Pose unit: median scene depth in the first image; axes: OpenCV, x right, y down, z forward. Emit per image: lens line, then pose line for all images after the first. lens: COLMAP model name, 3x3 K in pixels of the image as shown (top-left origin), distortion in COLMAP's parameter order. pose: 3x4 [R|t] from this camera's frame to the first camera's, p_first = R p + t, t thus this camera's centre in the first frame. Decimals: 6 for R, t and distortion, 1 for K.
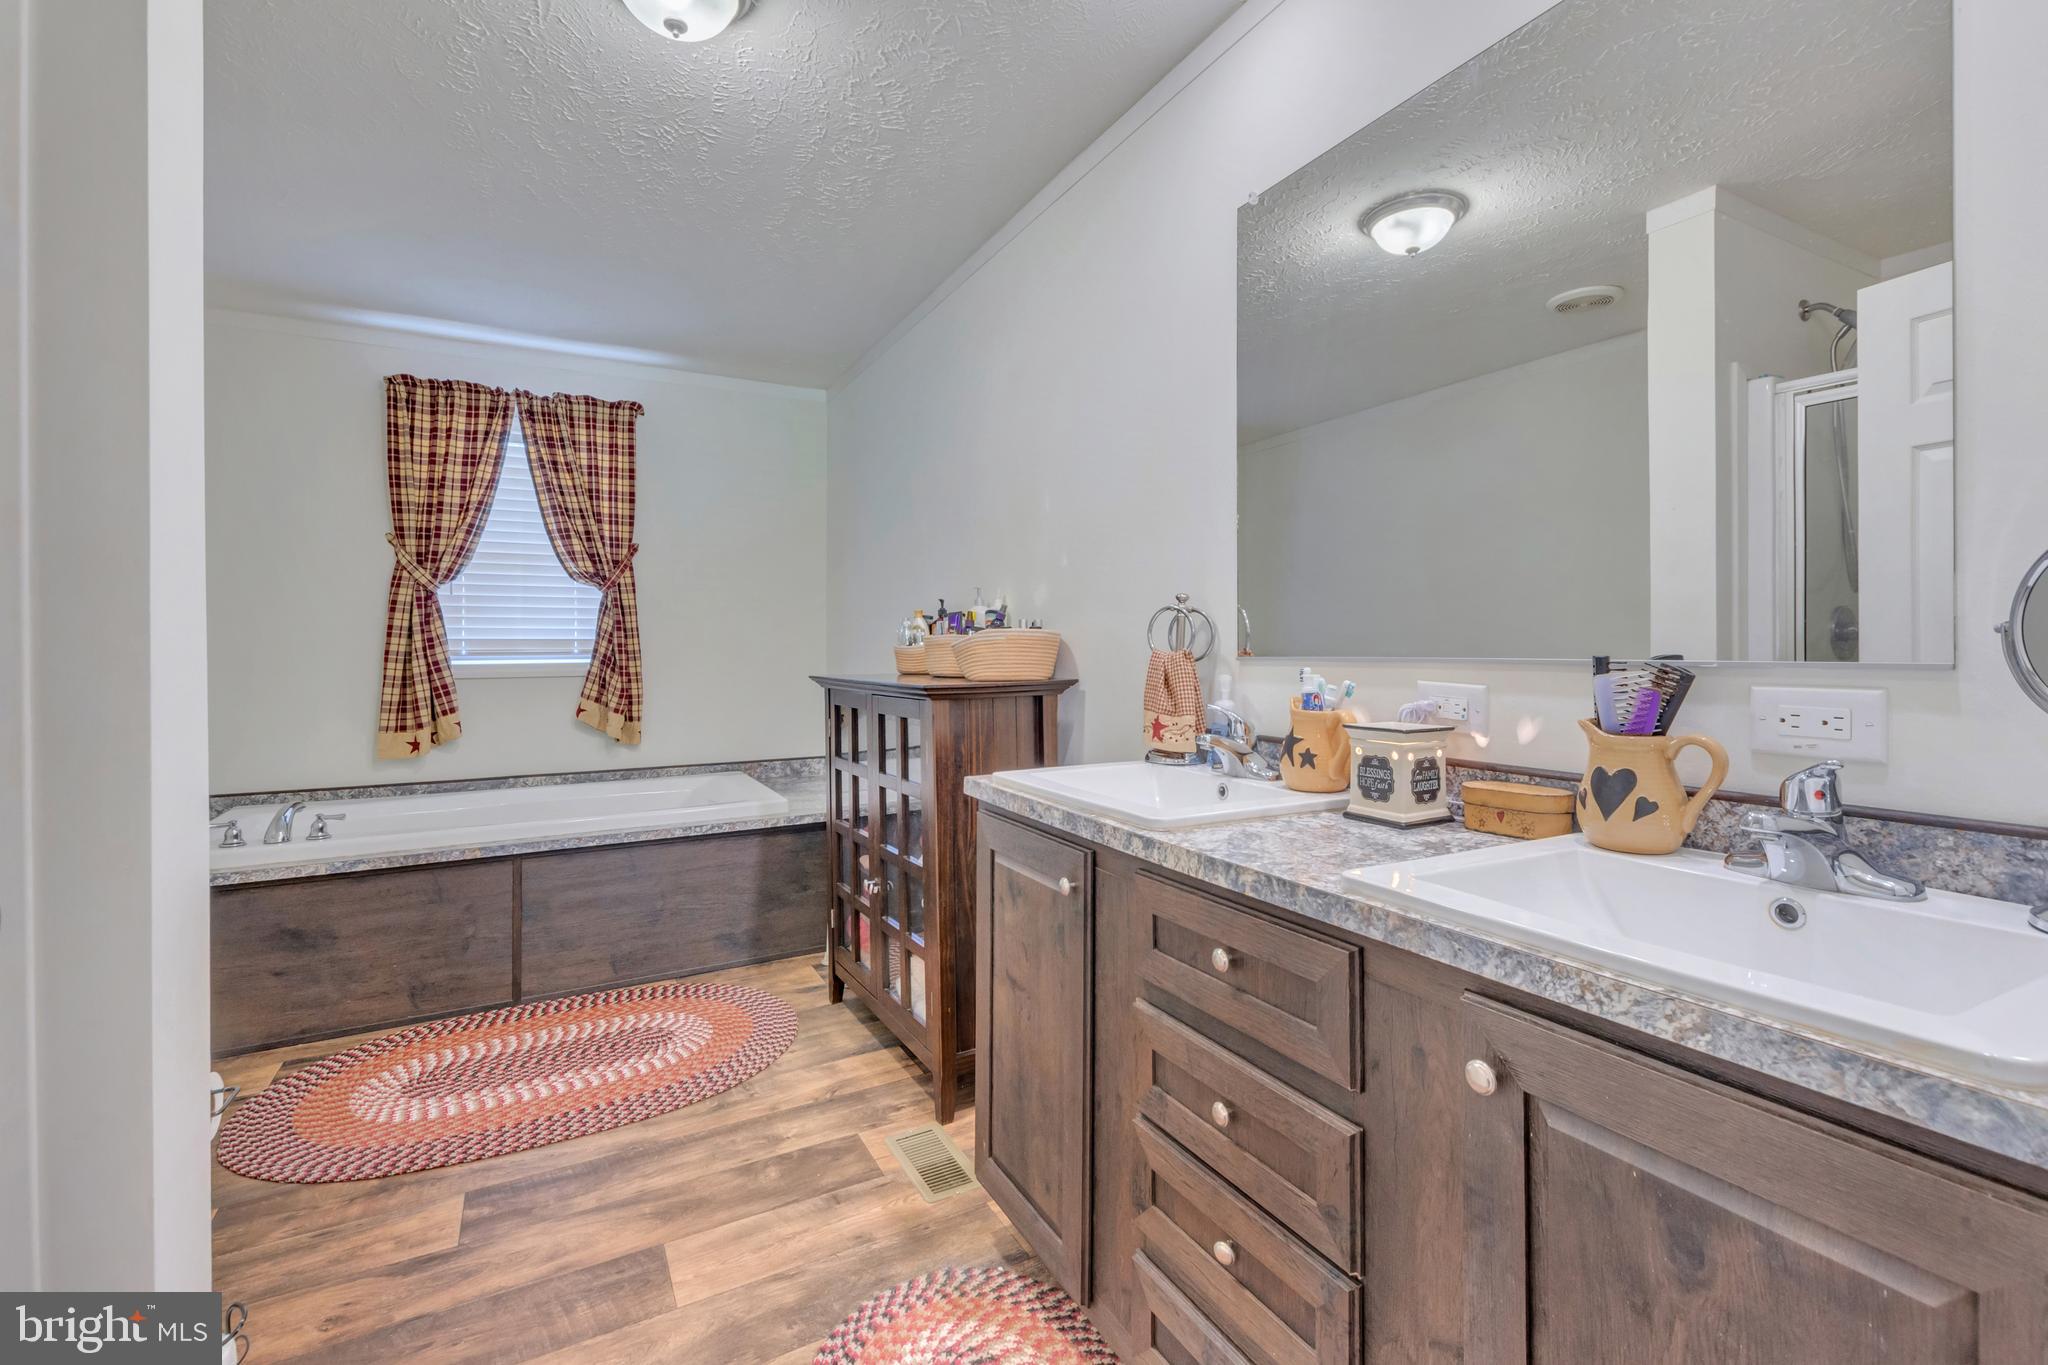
lens RADIAL K [[918.4, 0, 1047.4], [0, 918.4, 646.6], [0, 0, 1]] dist [0.008029, -0.002273]
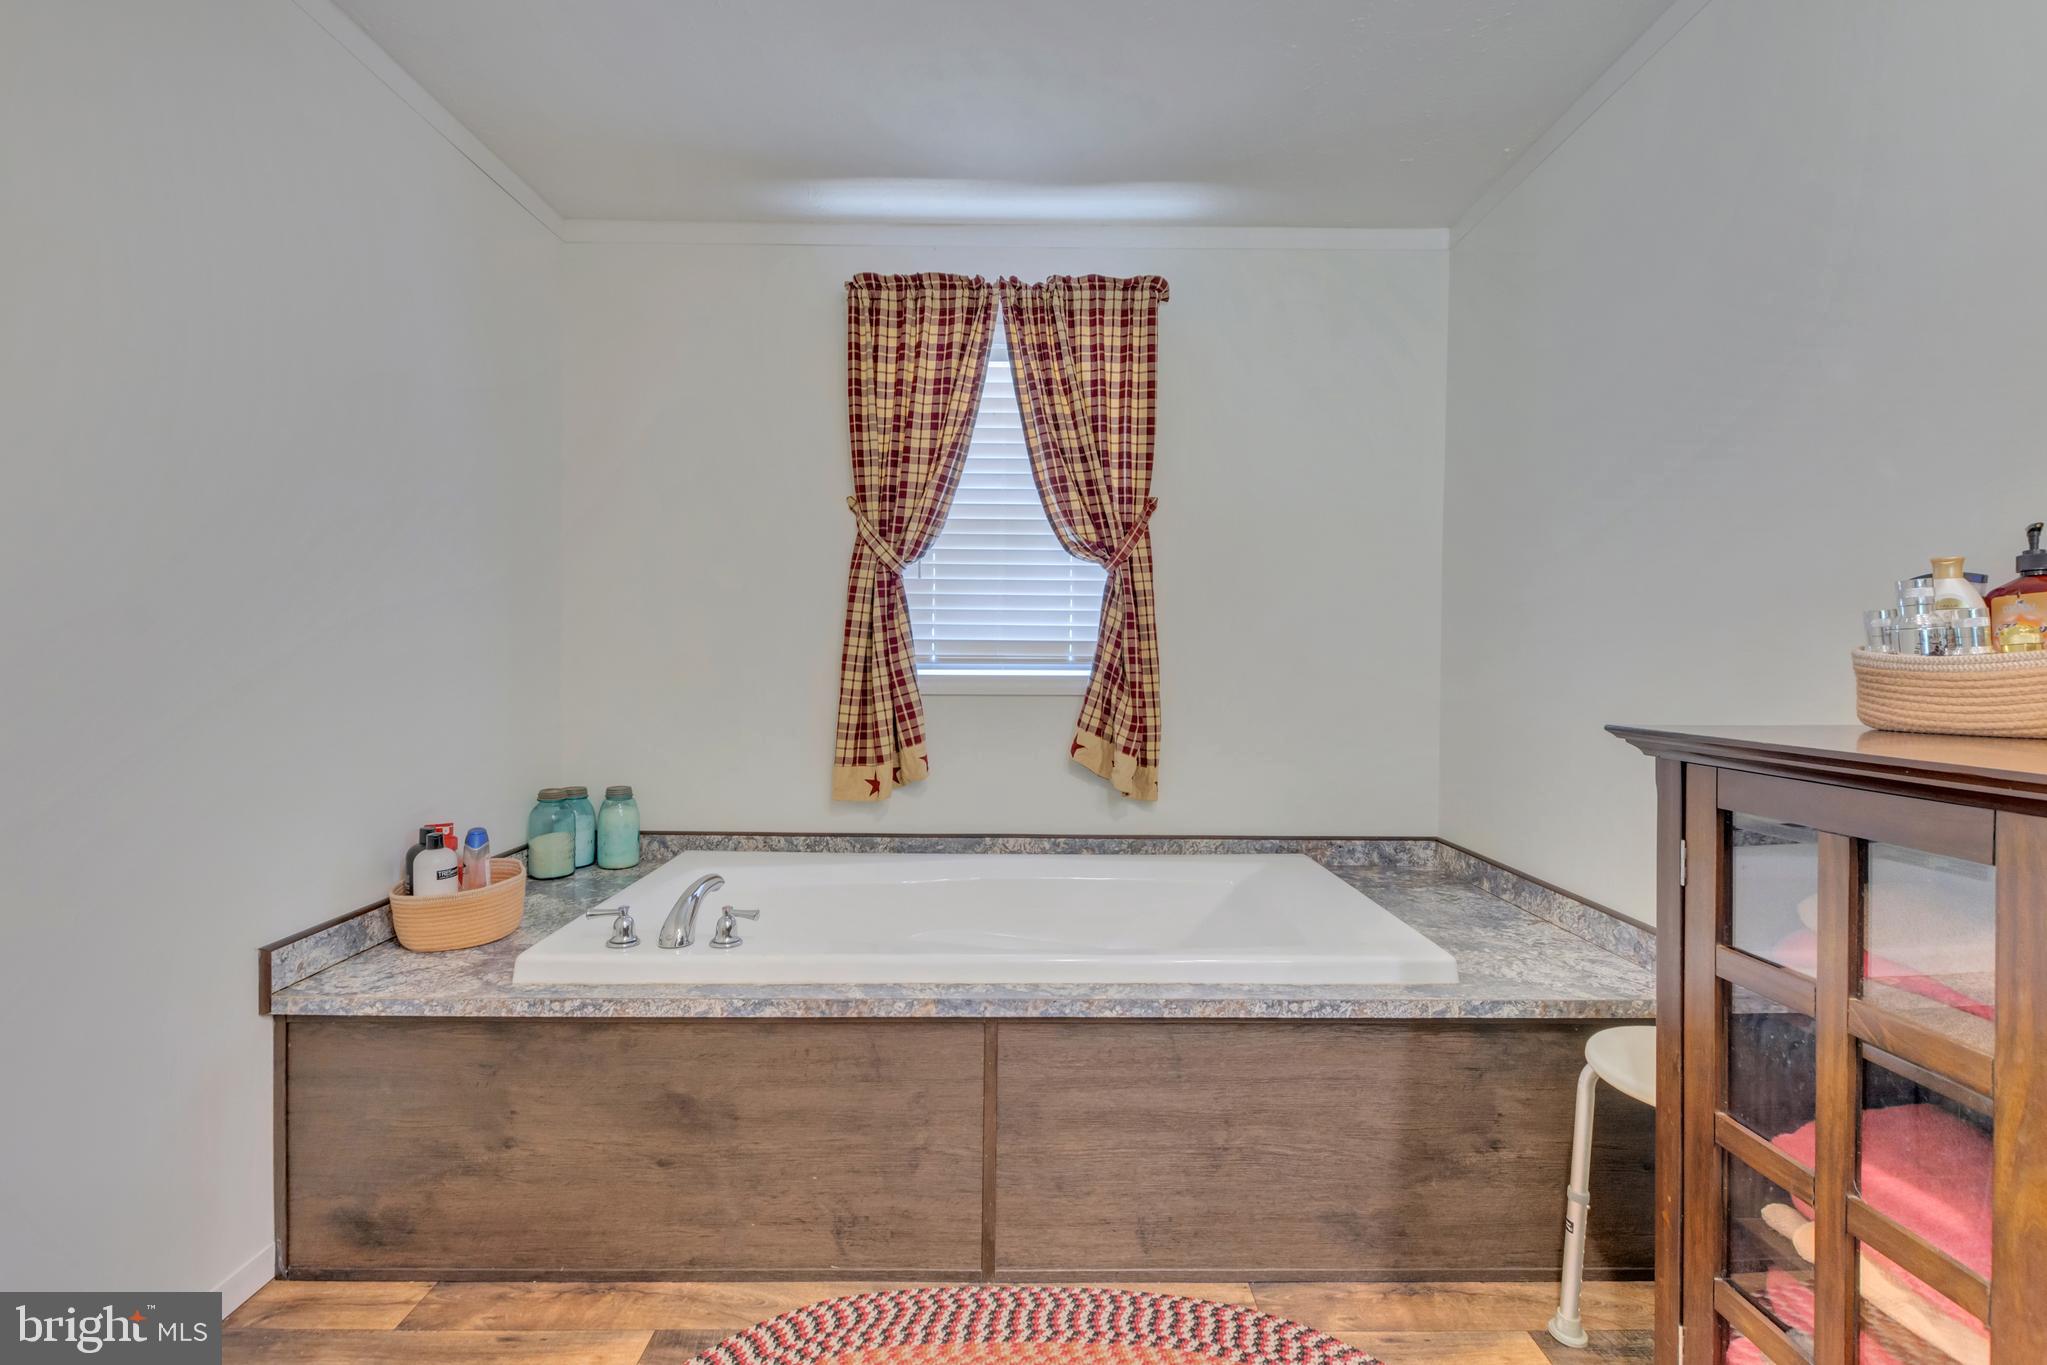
lens RADIAL K [[917.9, 0, 1018.1], [0, 917.9, 668.2], [0, 0, 1]] dist [0.008029, -0.002273]
pose [[0.875934, 0.017466, -0.482115, -0.239303], [-0.012017, 0.999824, 0.014388, 0.002948], [0.482282, -0.006809, 0.875990, 0.420547]]
